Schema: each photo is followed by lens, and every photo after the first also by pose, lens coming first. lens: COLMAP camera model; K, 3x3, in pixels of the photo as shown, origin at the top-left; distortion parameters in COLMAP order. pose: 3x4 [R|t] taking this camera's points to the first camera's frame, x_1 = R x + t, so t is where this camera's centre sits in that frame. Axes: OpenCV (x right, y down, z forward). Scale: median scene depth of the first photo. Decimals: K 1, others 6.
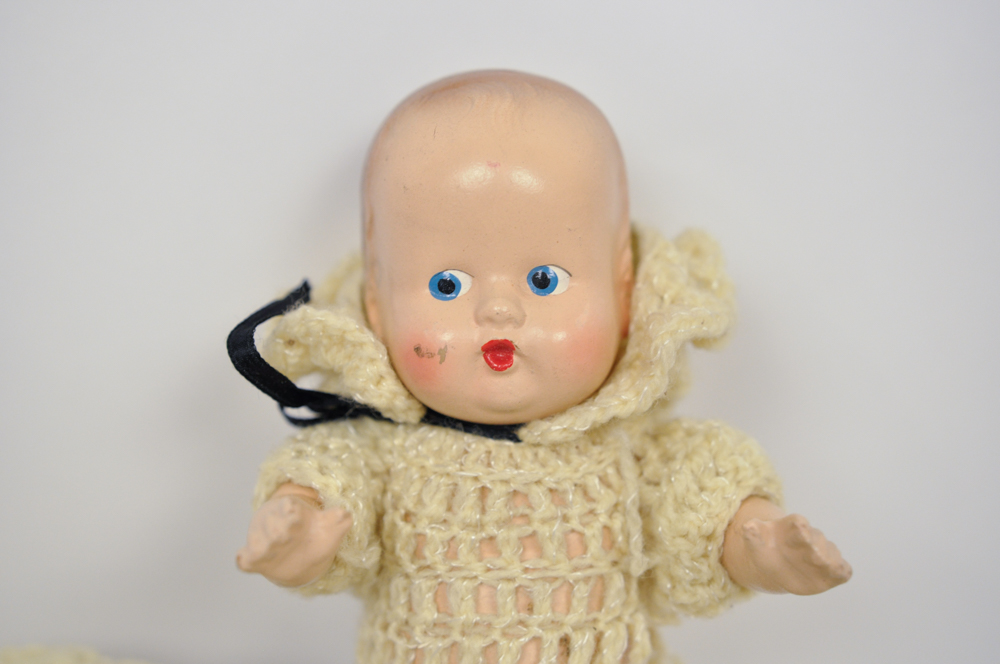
lens RADIAL K [[1510.1, 0, 500.0], [0, 1510.1, 332.0], [0, 0, 1]] dist [0.095272, -0.052698]
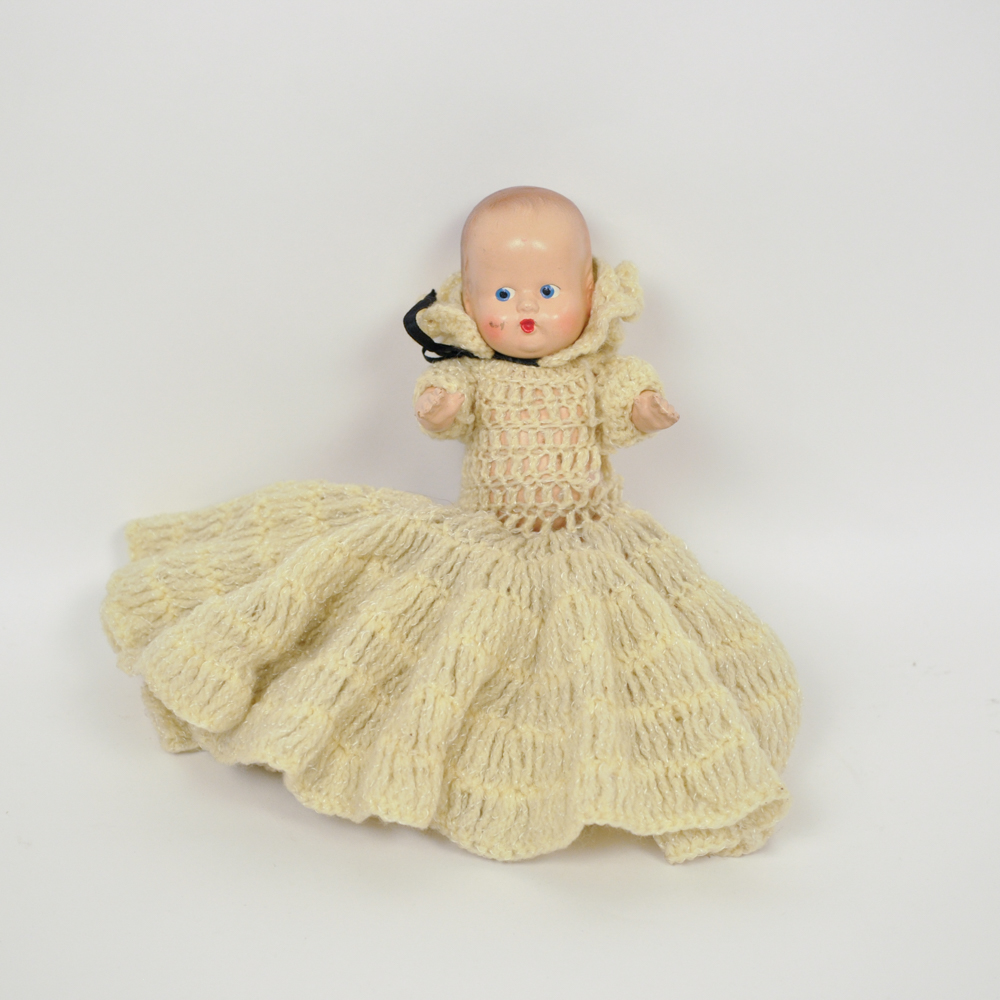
lens RADIAL K [[1762.2, 0, 500.0], [0, 1762.2, 500.0], [0, 0, 1]] dist [0.020249, 0.013652]
pose [[0.999355, -0.009325, -0.034667, 0.043693], [0.013210, 0.993440, 0.113585, -0.023994], [0.033380, -0.113970, 0.992923, -1.519851]]
